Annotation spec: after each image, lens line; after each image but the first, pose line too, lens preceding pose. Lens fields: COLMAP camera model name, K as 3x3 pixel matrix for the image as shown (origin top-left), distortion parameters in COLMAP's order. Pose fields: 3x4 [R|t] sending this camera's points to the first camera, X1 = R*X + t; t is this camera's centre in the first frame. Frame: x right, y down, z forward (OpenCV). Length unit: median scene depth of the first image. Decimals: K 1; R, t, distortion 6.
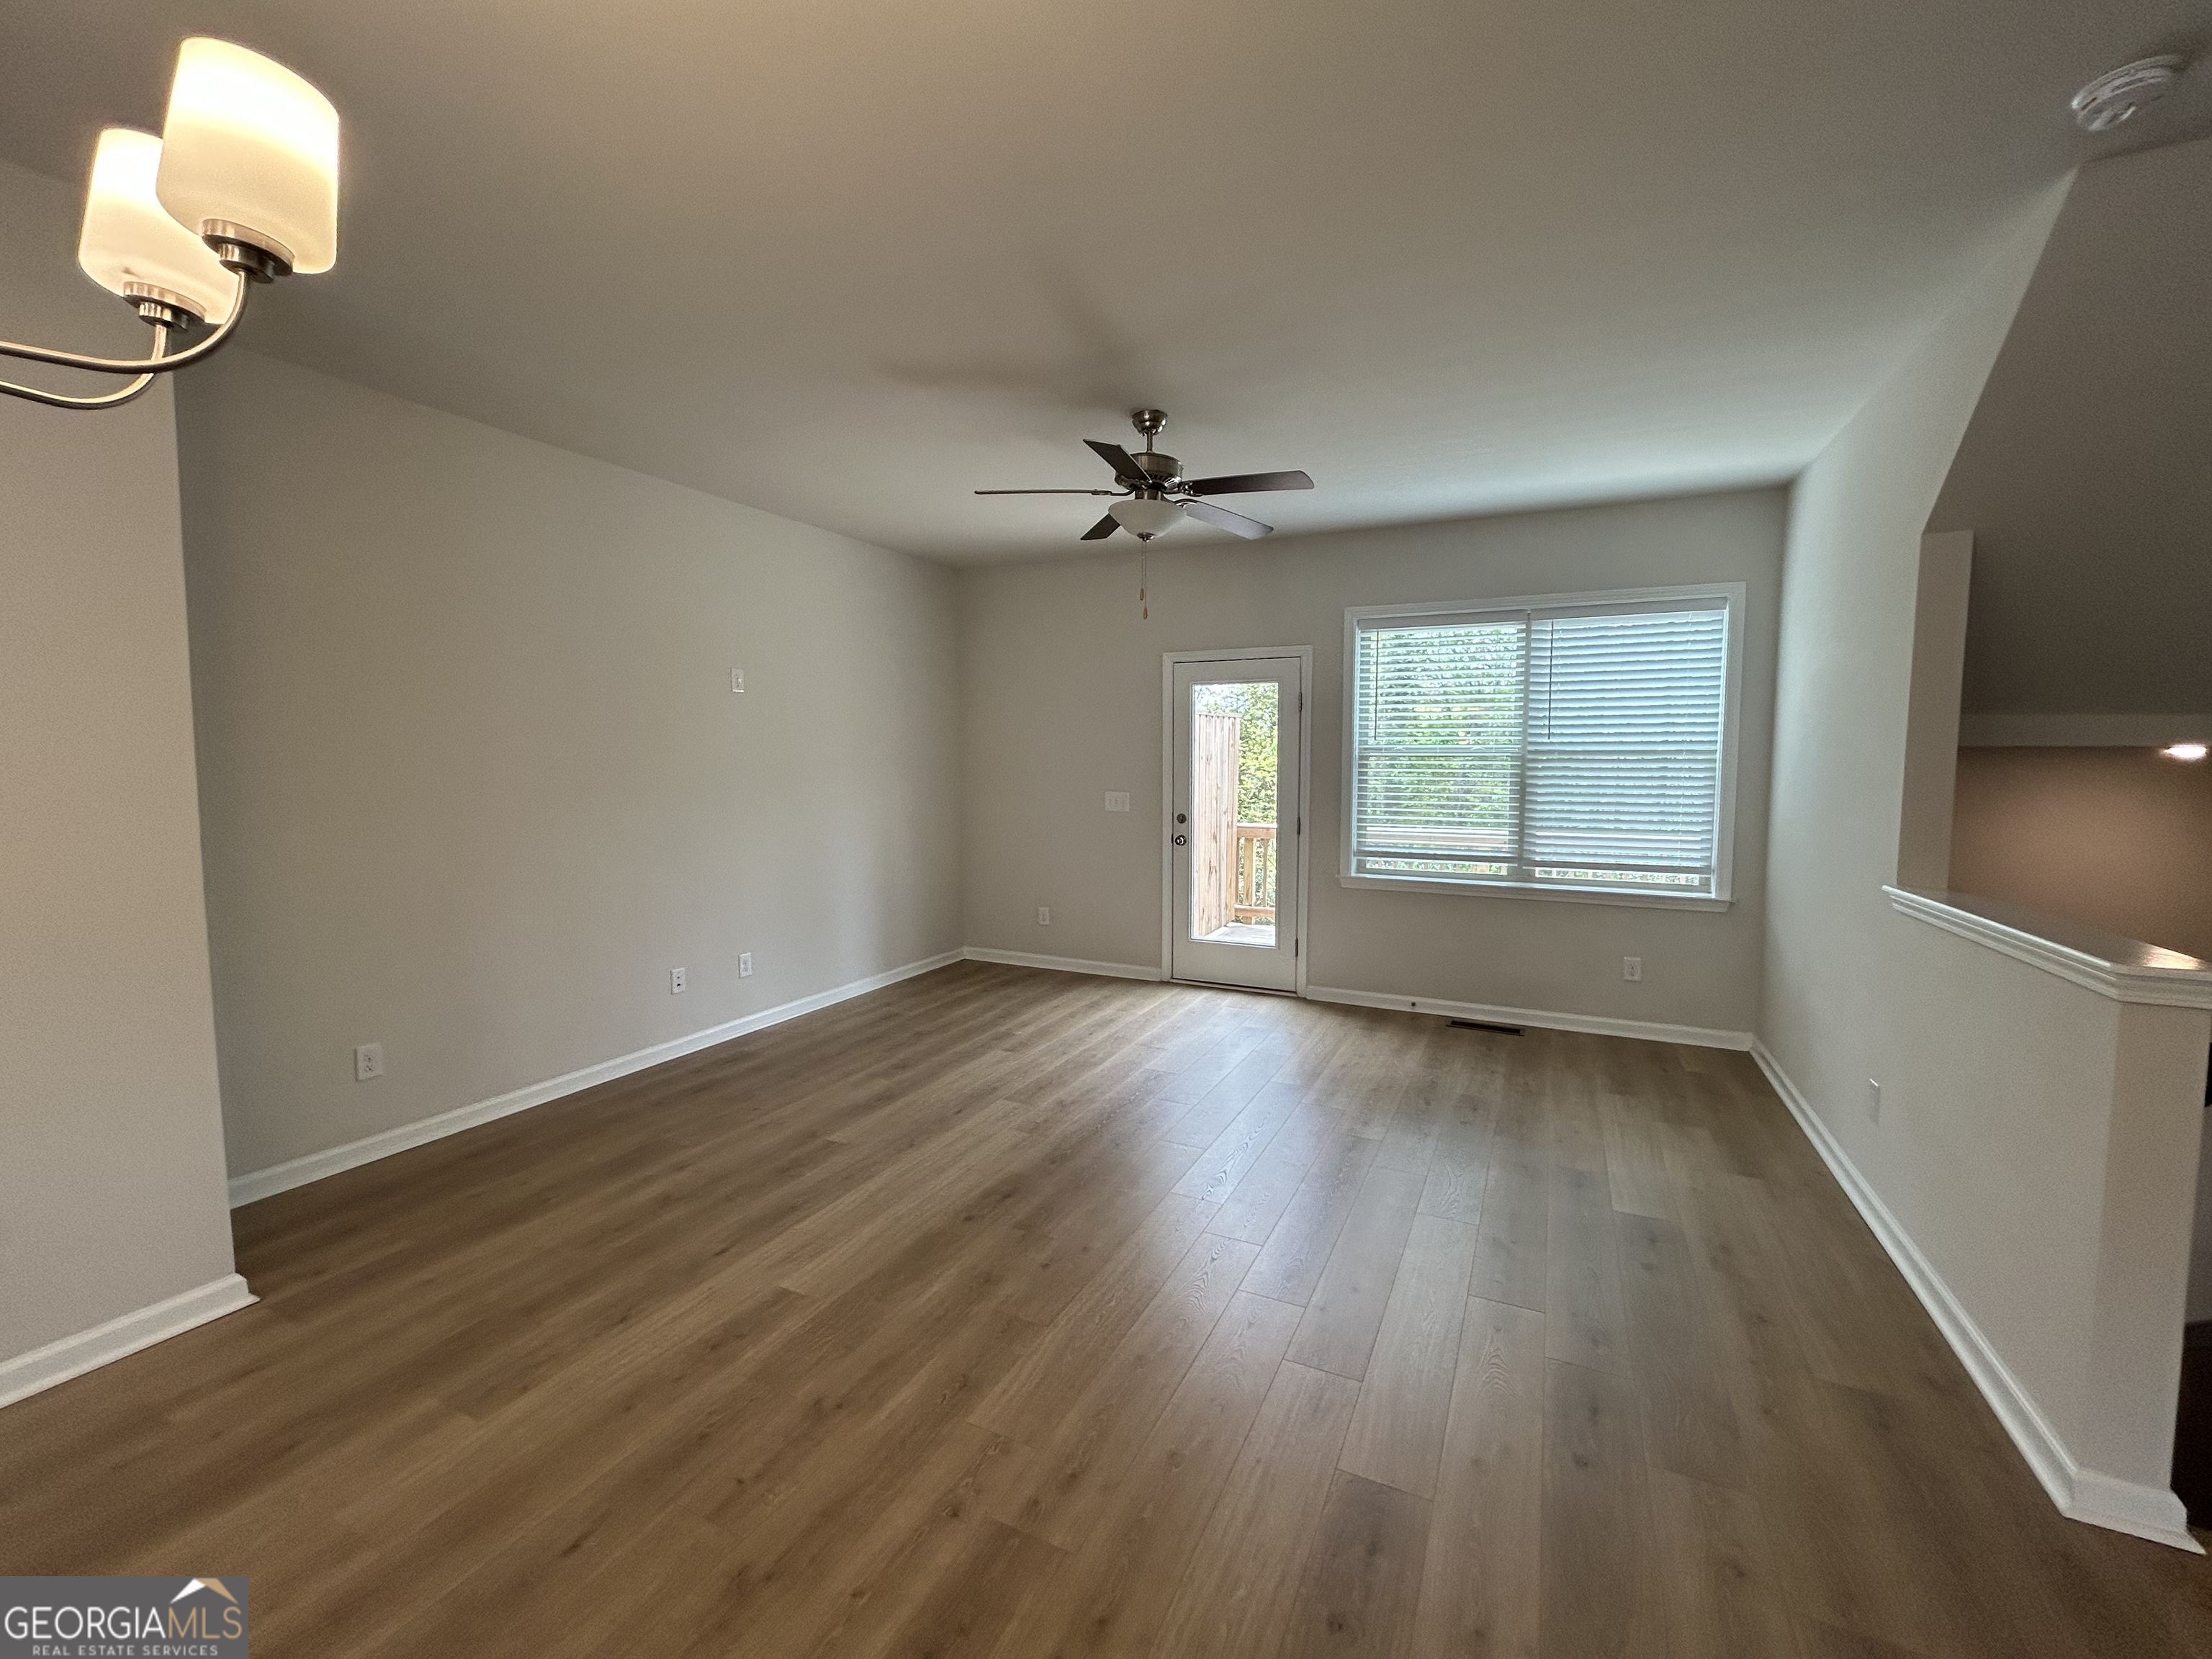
lens RADIAL K [[921.3, 0, 1098.1], [0, 921.3, 831.5], [0, 0, 1]] dist [-0.001428, 0.000844]
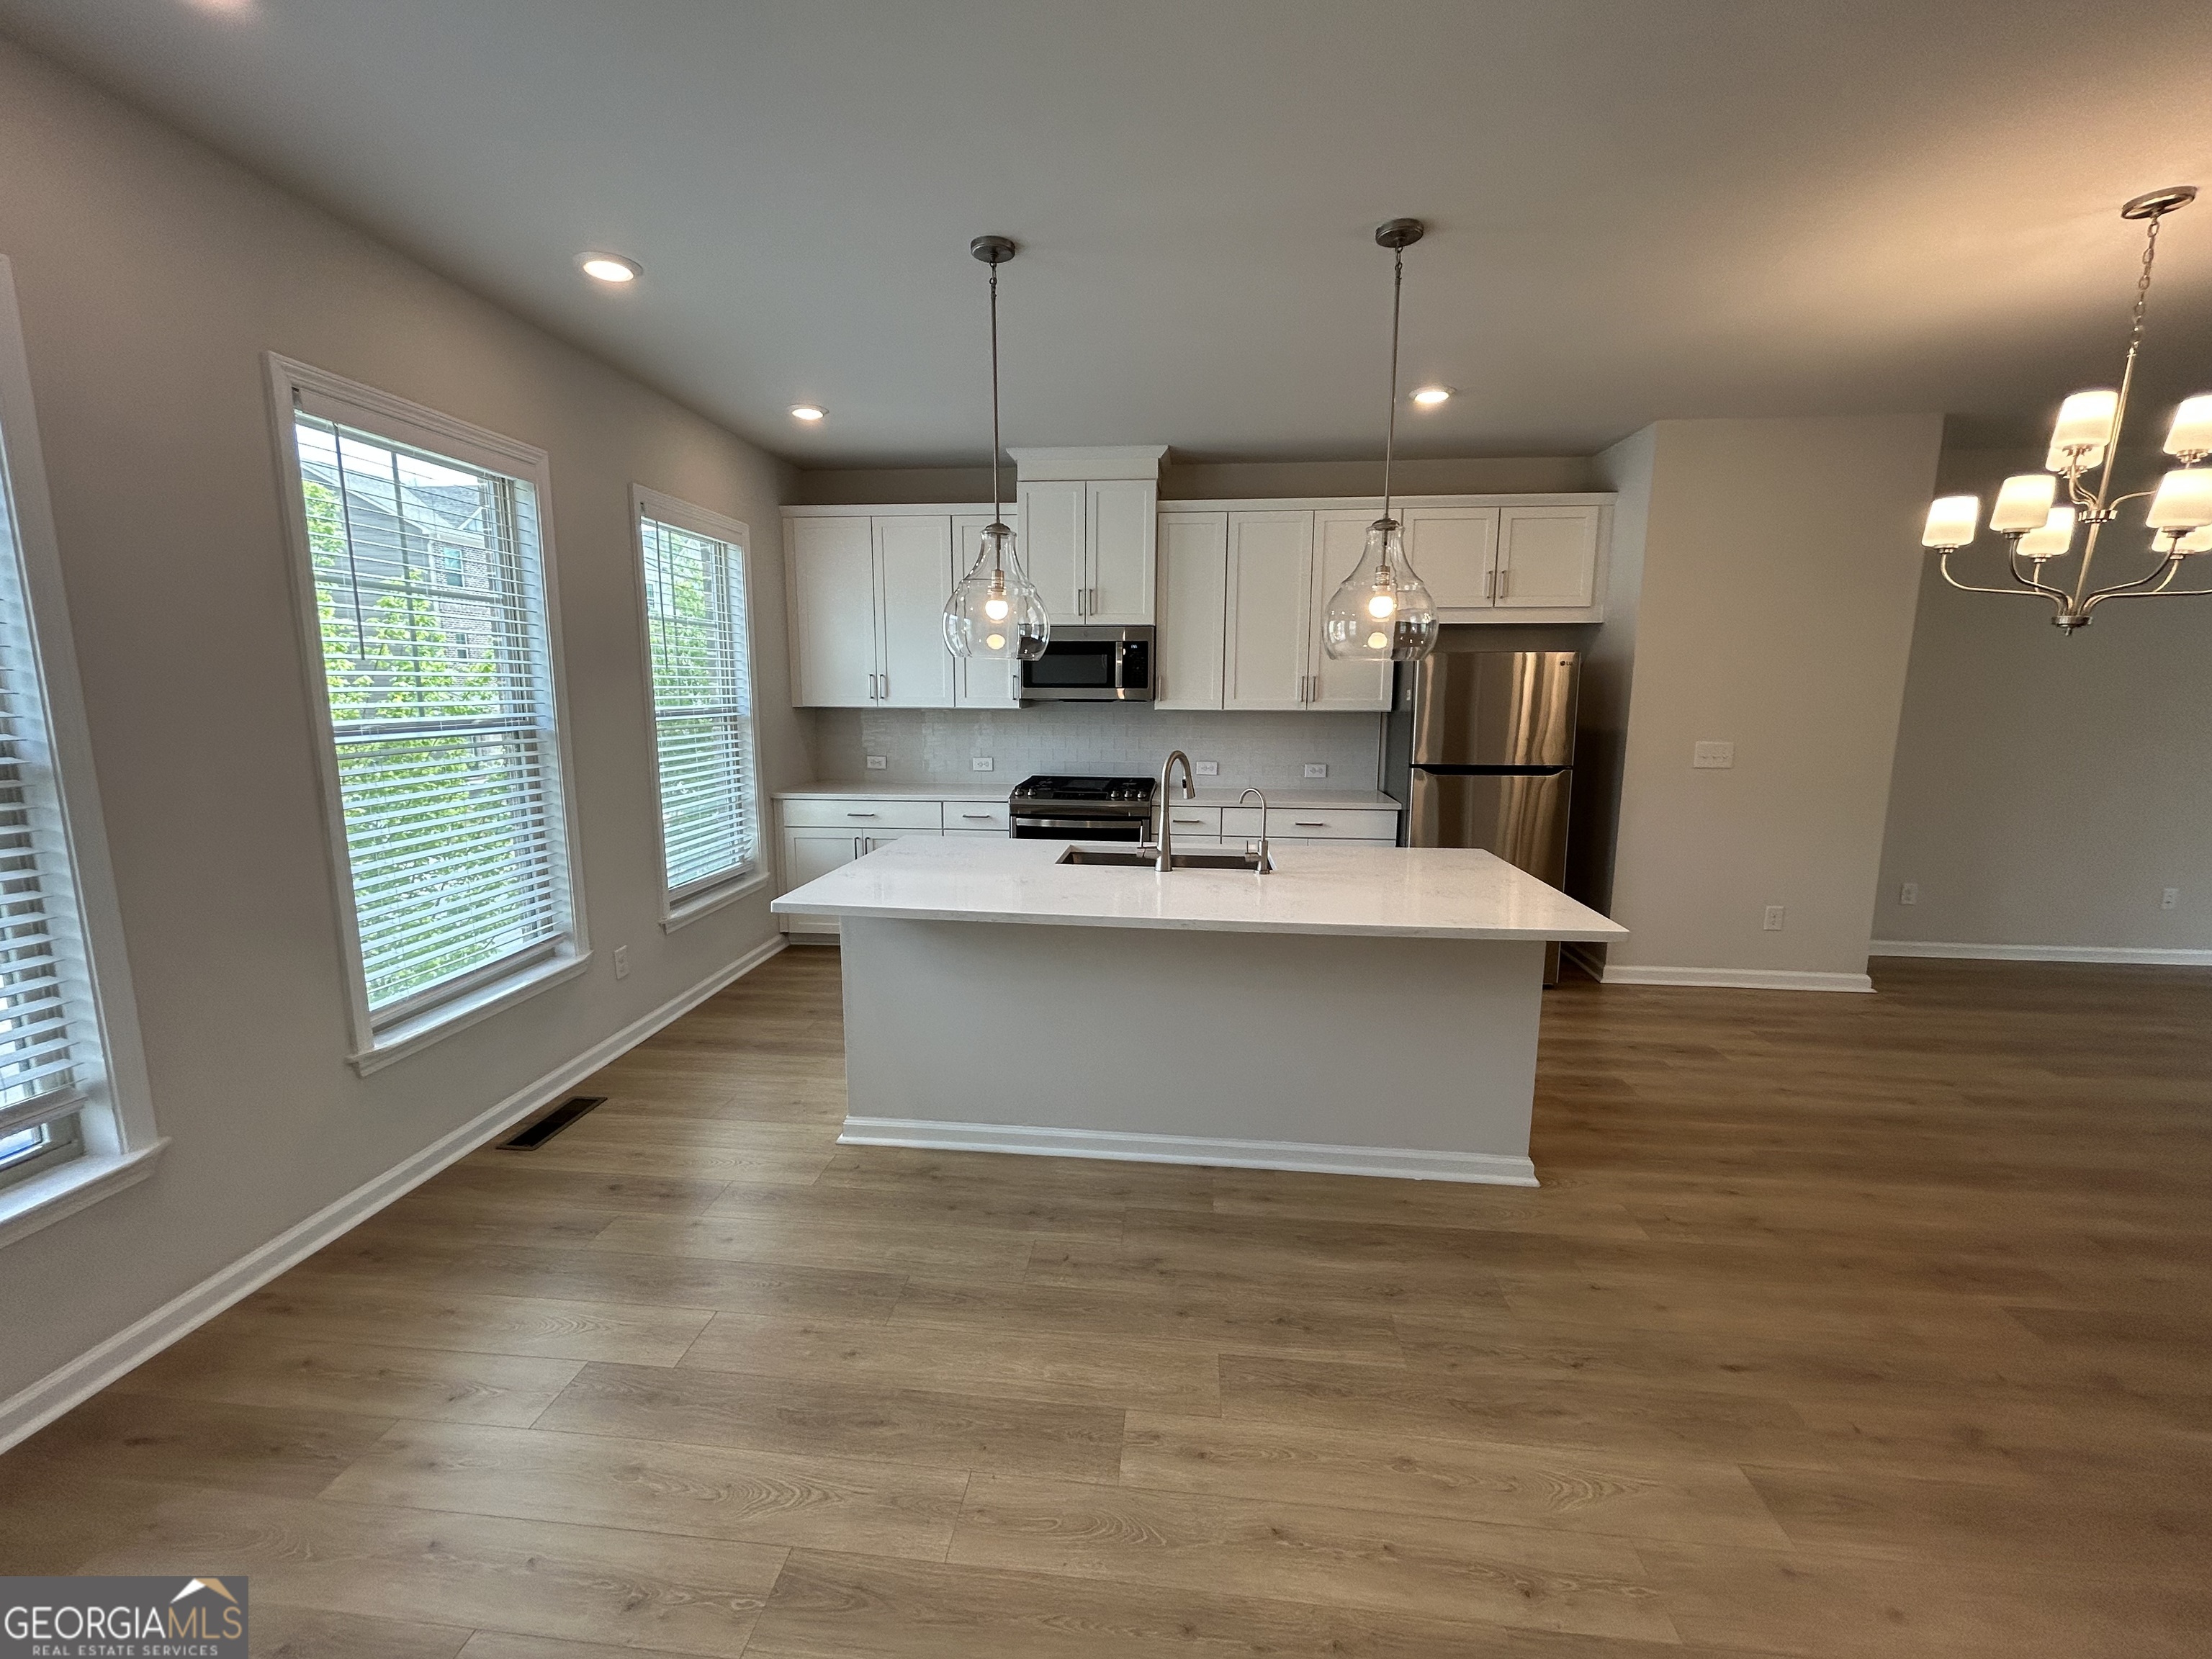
lens RADIAL K [[921.3, 0, 1096.4], [0, 921.3, 828.0], [0, 0, 1]] dist [-0.001428, 0.000844]
pose [[0.345528, 0.142084, -0.927590, 0.114013], [-0.077881, 0.989403, 0.122542, 0.037074], [0.935171, 0.029900, 0.352932, -0.578989]]
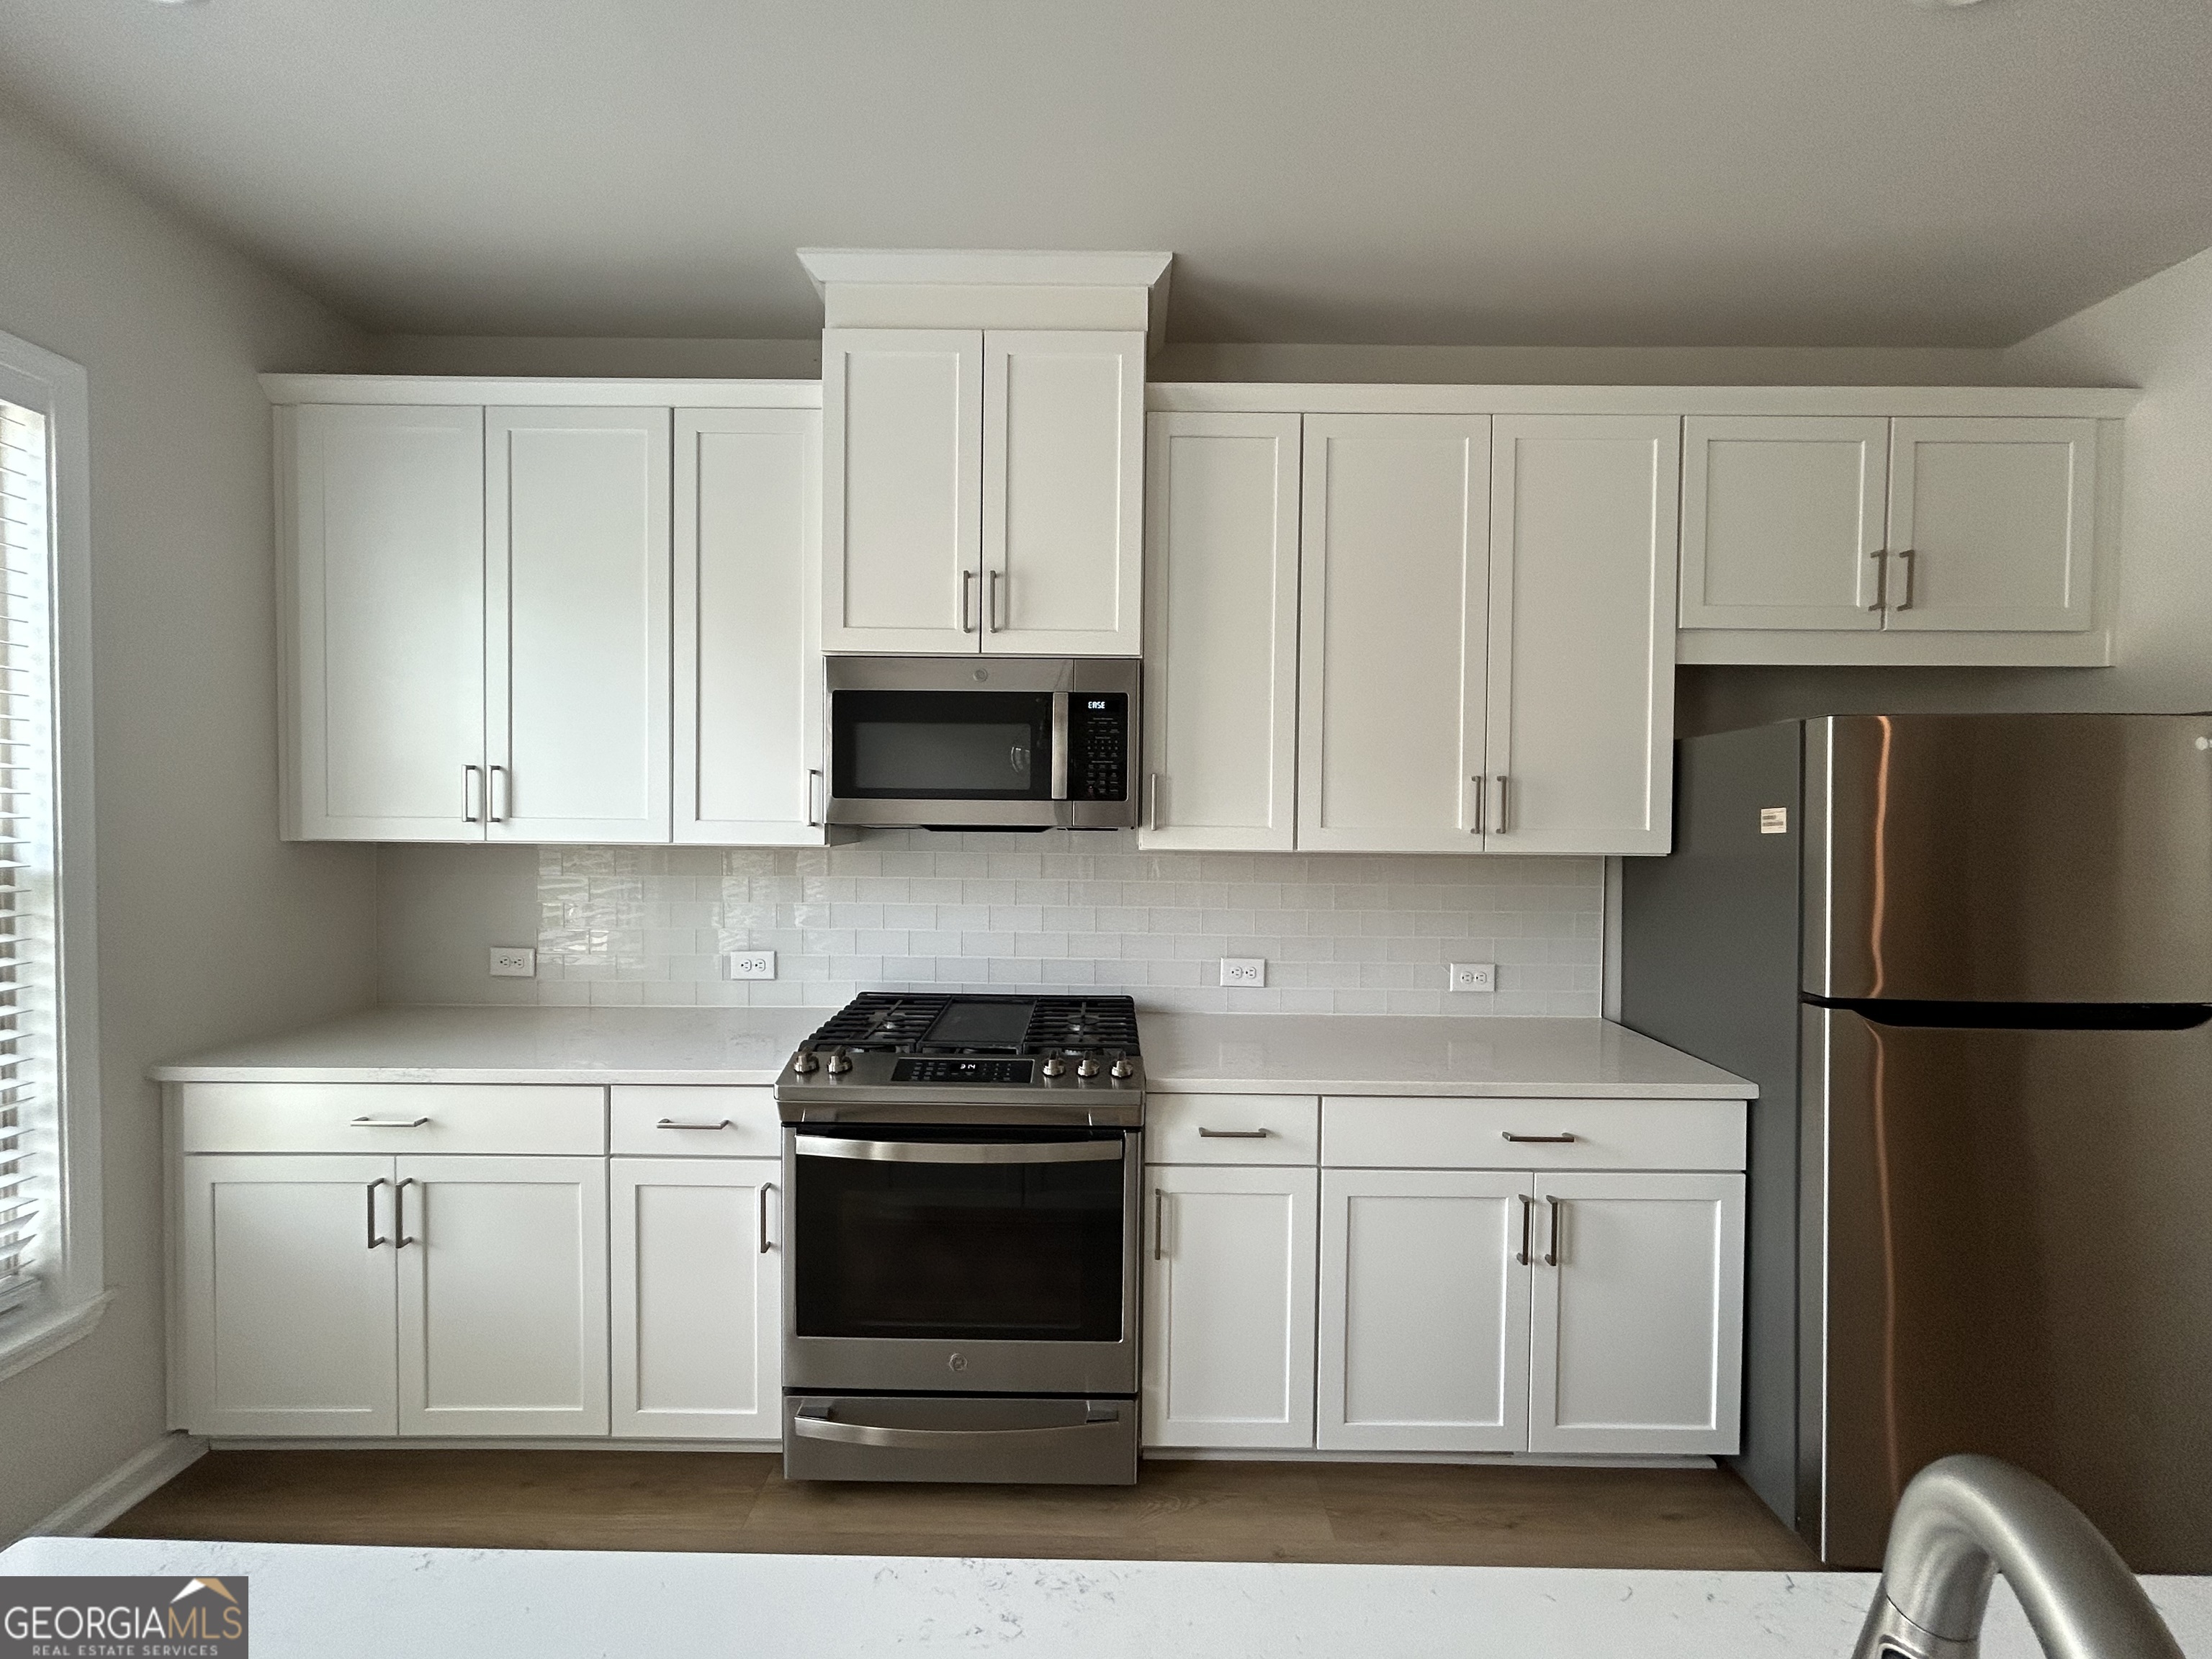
lens RADIAL K [[947.5, 0, 1093.6], [0, 947.5, 825.0], [0, 0, 1]] dist [0.002121, -0.000233]
pose [[0.434820, 0.021960, -0.900250, -0.448273], [-0.080205, 0.996674, -0.014427, 0.023041], [0.896939, 0.078477, 0.435135, -0.374706]]
